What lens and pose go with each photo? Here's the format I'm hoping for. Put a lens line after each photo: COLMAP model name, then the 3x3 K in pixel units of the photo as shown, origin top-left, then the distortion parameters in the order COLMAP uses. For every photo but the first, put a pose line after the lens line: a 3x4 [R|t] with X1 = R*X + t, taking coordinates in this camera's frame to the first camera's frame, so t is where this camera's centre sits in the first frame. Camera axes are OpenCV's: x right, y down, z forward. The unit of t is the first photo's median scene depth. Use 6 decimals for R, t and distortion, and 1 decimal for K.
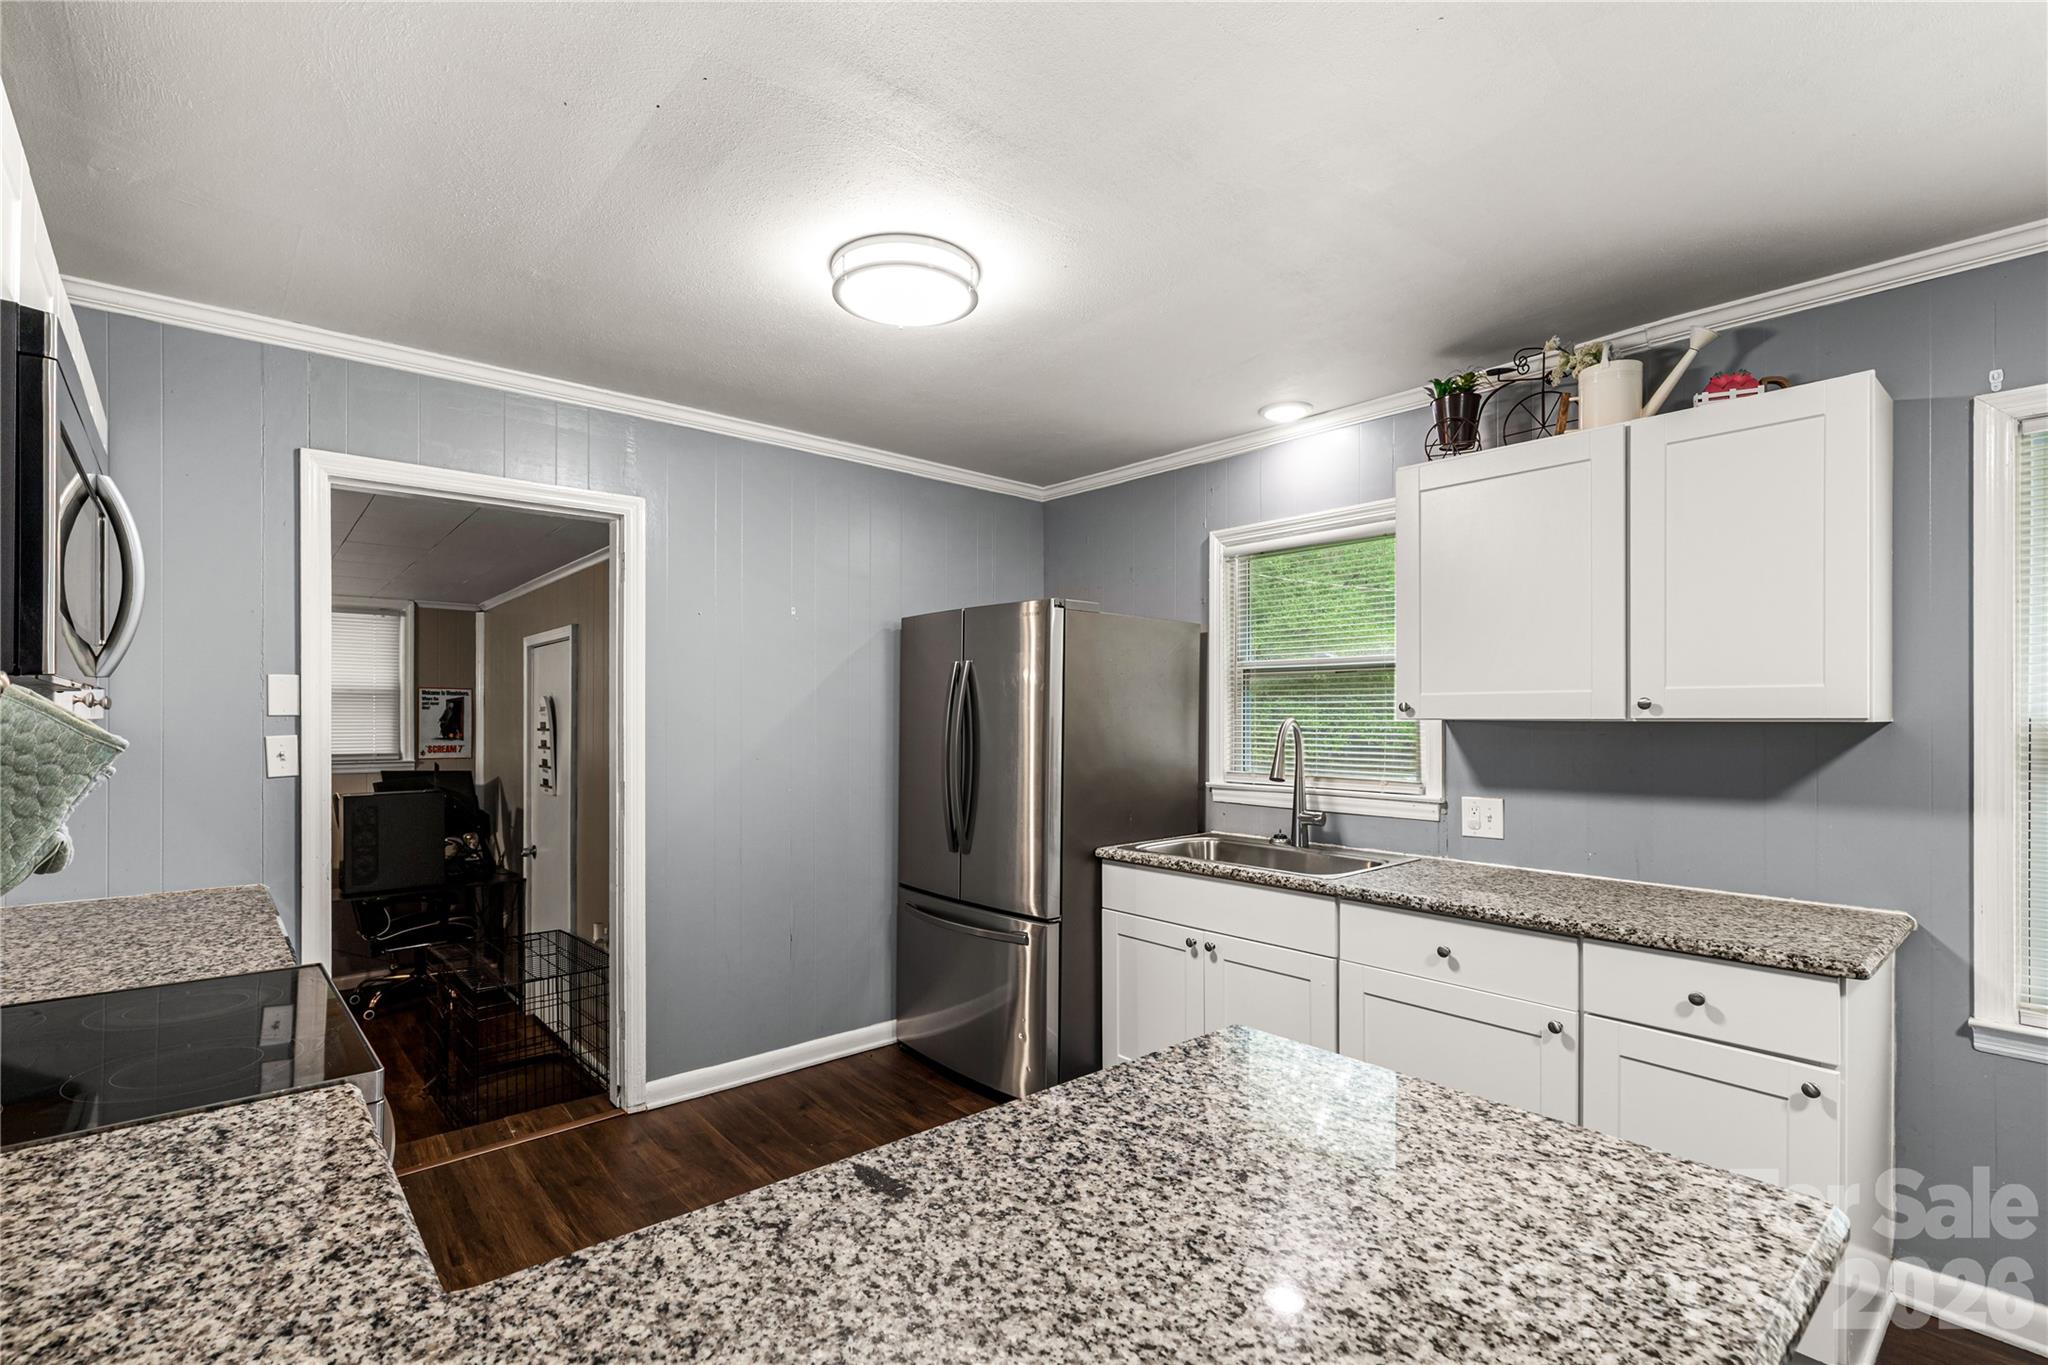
lens RADIAL K [[938.7, 0, 1025.3], [0, 938.7, 727.7], [0, 0, 1]] dist [0.004993, -0.000984]
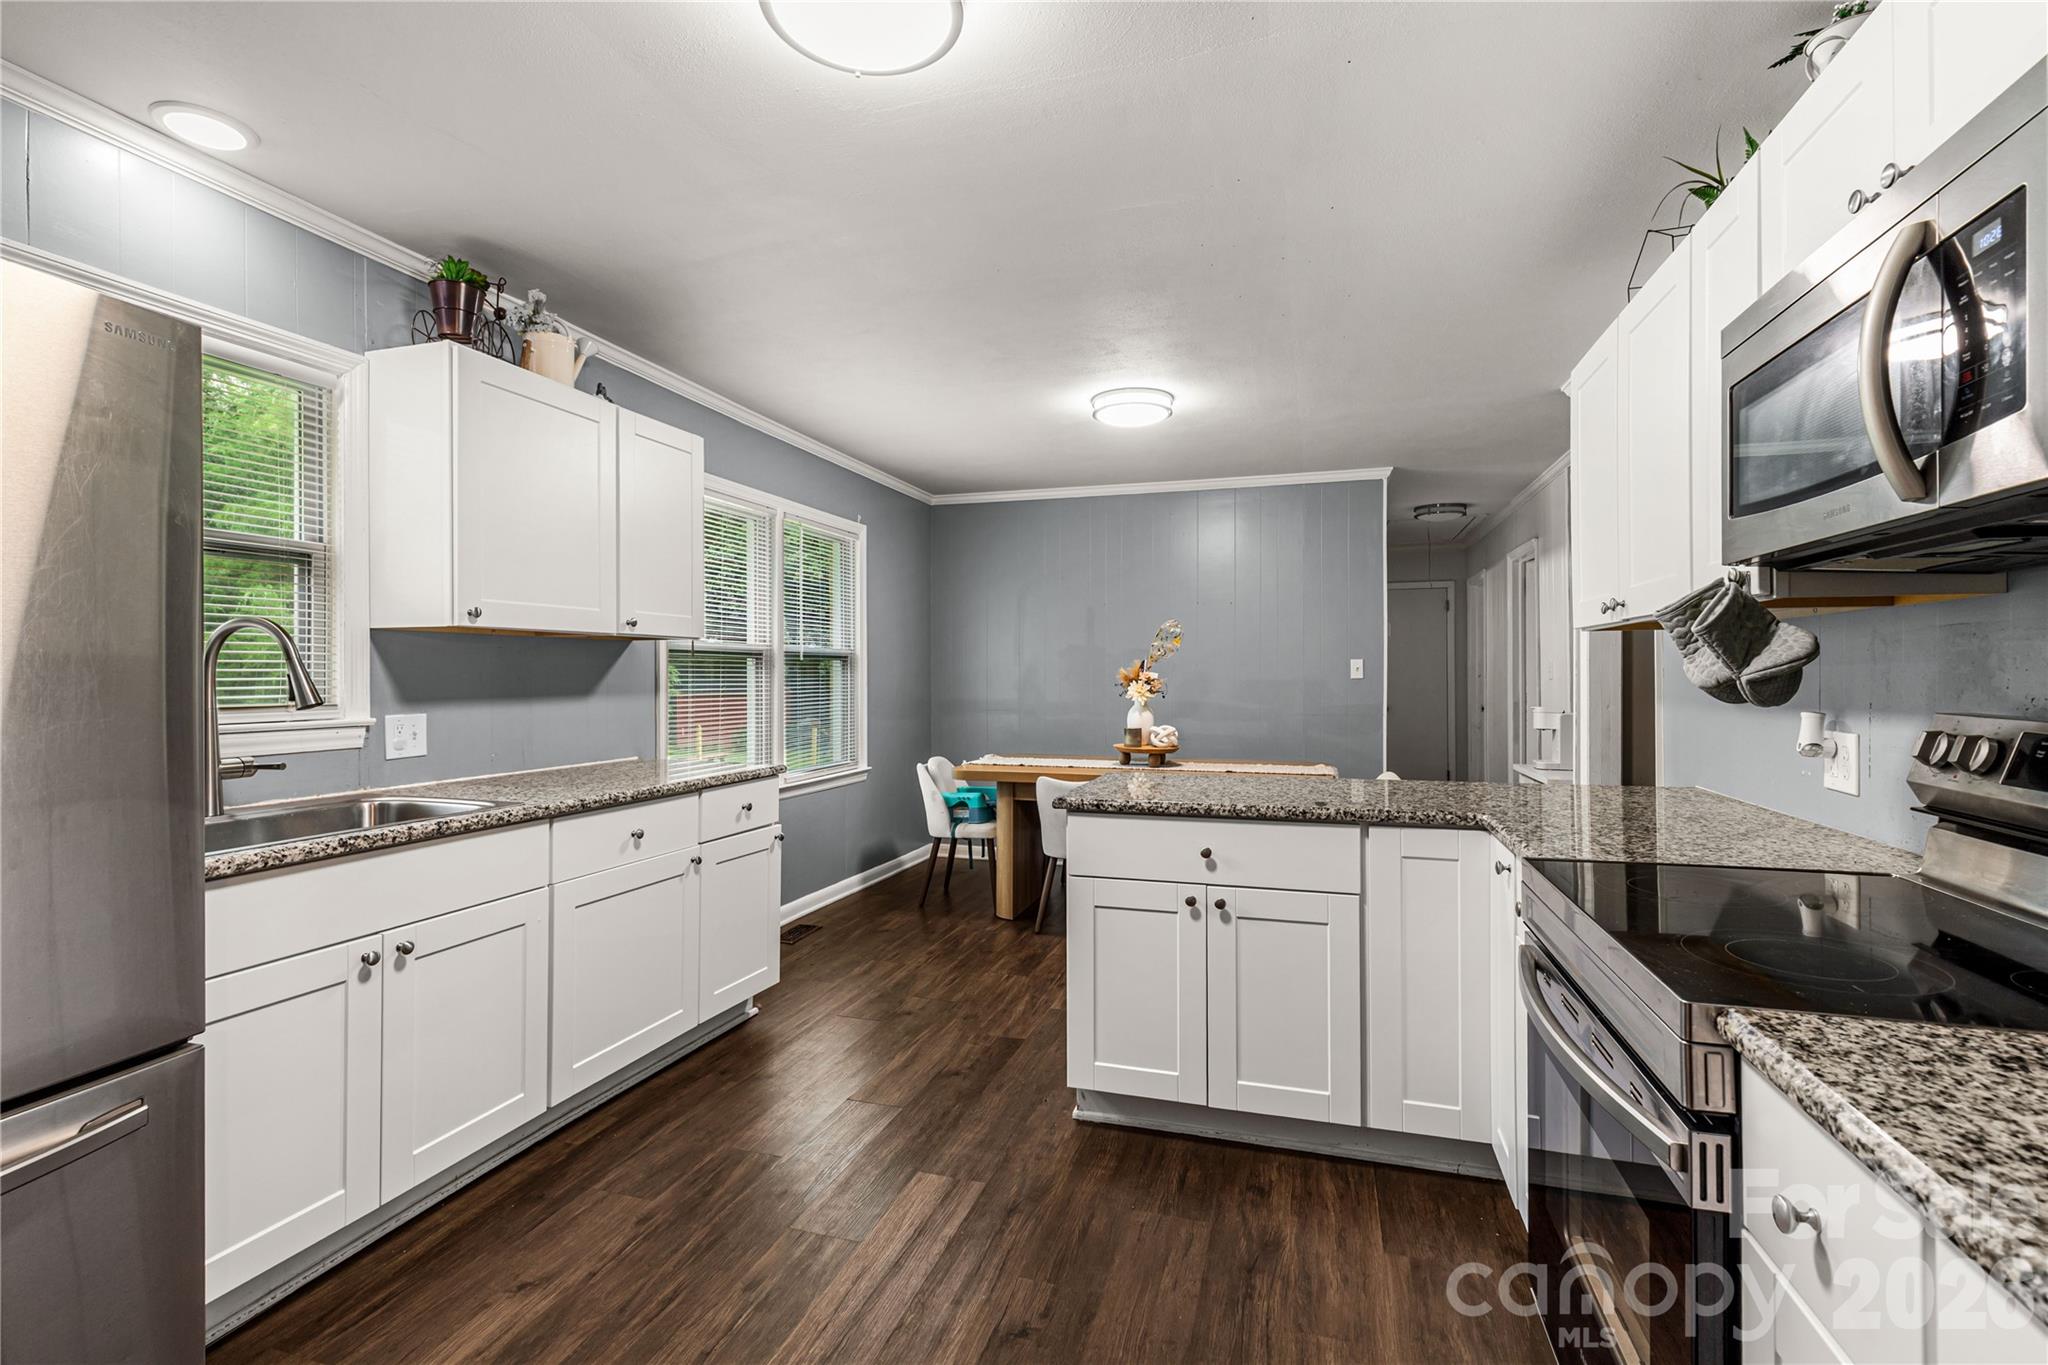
lens RADIAL K [[938.7, 0, 1026.3], [0, 938.7, 665.9], [0, 0, 1]] dist [0.004993, -0.000984]
pose [[-0.520126, 0.001948, 0.854087, -0.573885], [0.006781, 0.999975, 0.001848, 0.027378], [-0.854062, 0.006753, -0.520127, 0.890033]]
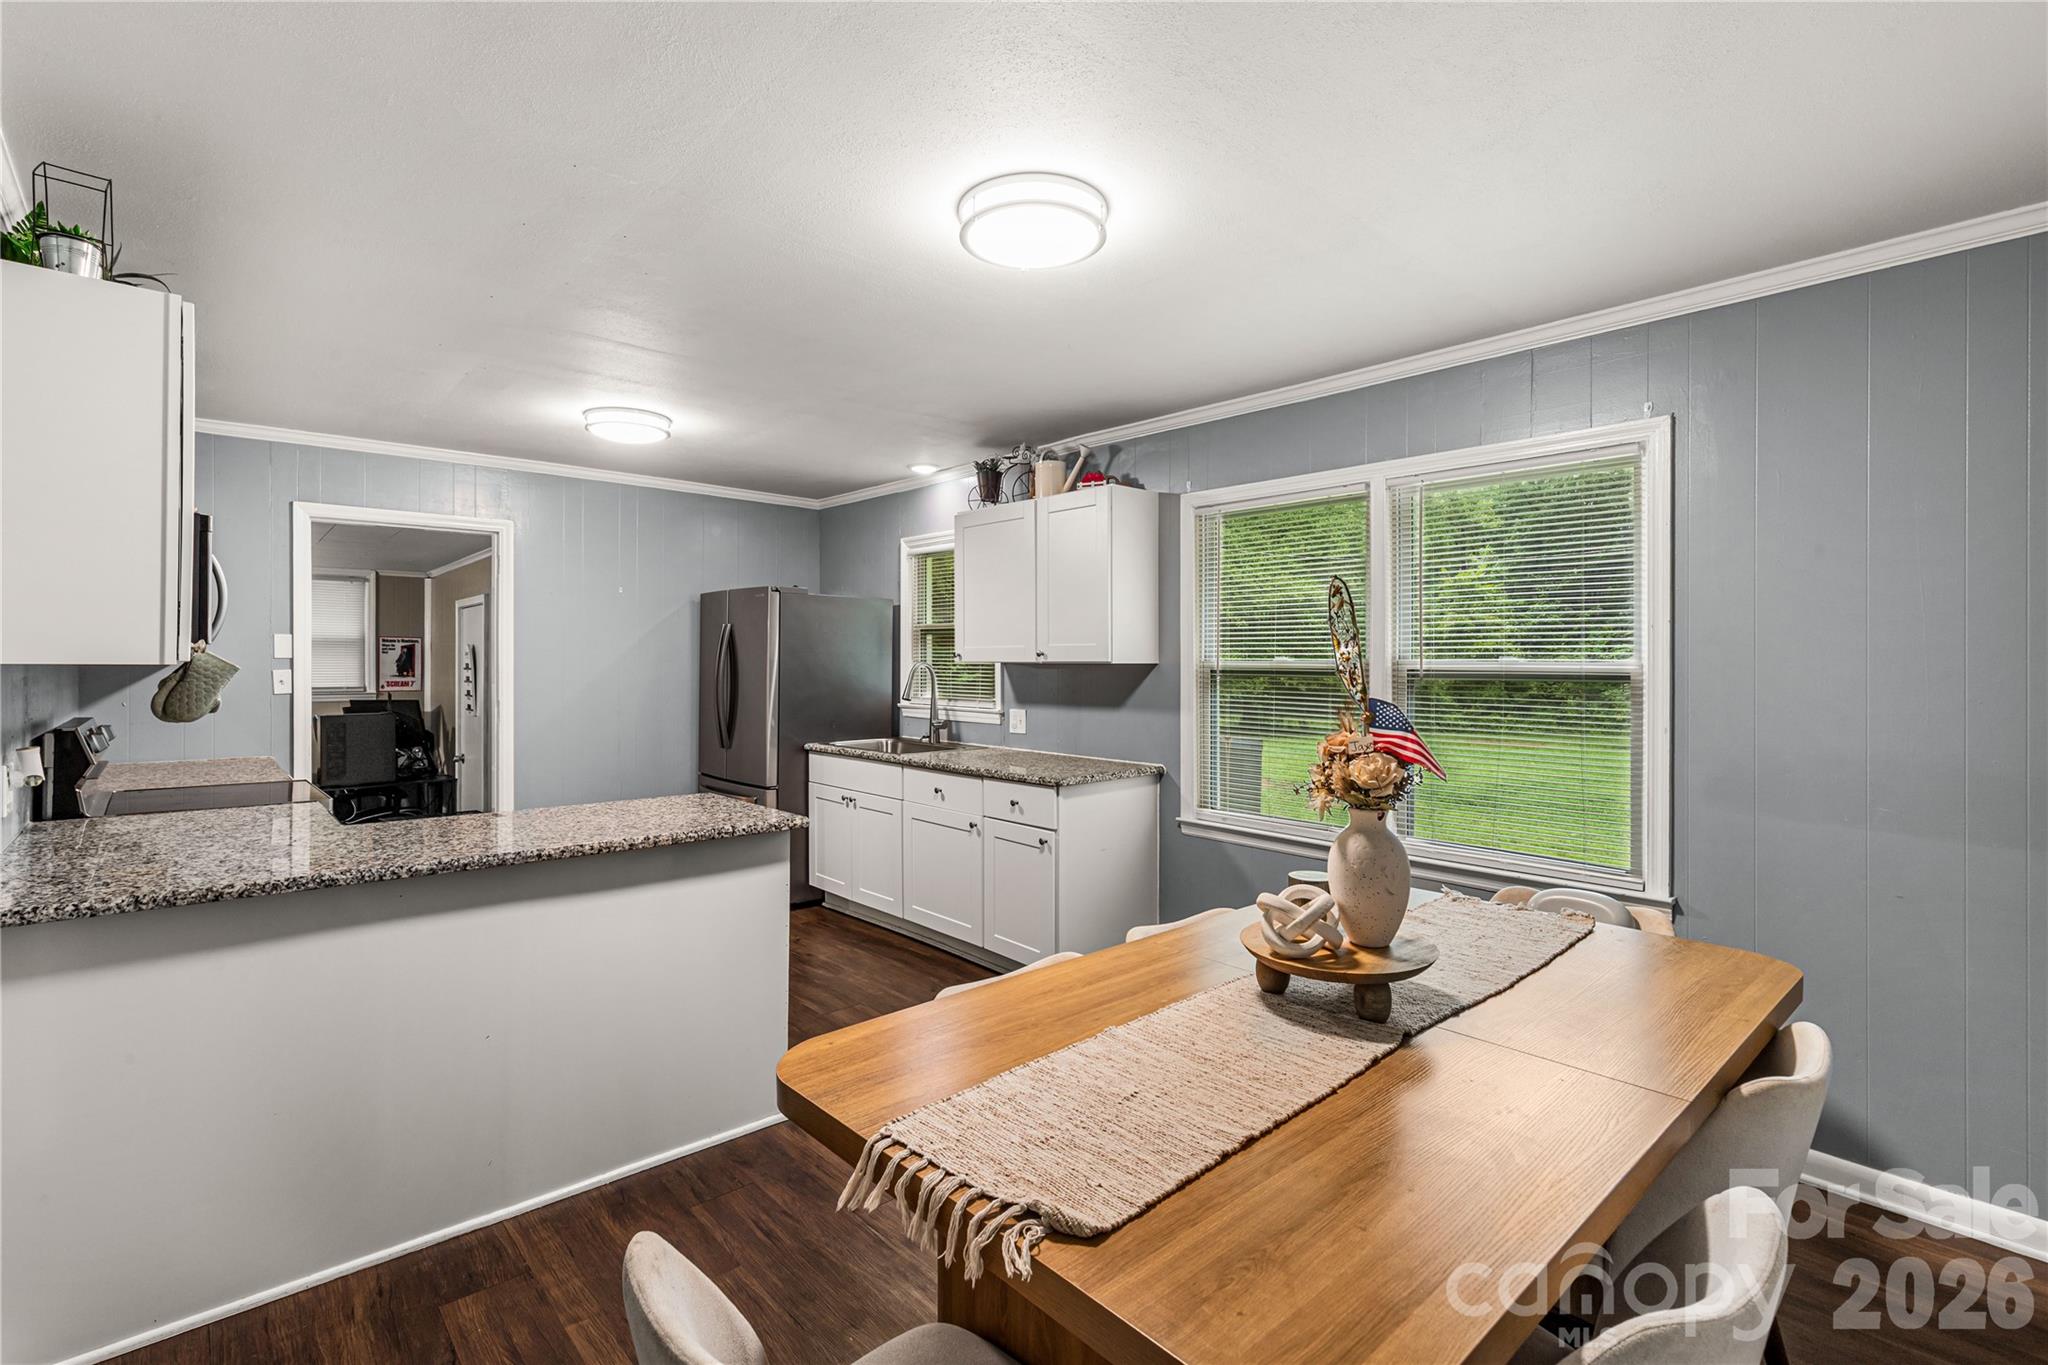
lens RADIAL K [[938.7, 0, 1037.2], [0, 938.7, 675.3], [0, 0, 1]] dist [0.004993, -0.000984]
pose [[0.999775, 0.001812, 0.021123, 0.449656], [-0.001897, 0.999990, 0.004007, 0.007002], [-0.021116, -0.004047, 0.999769, -0.609012]]
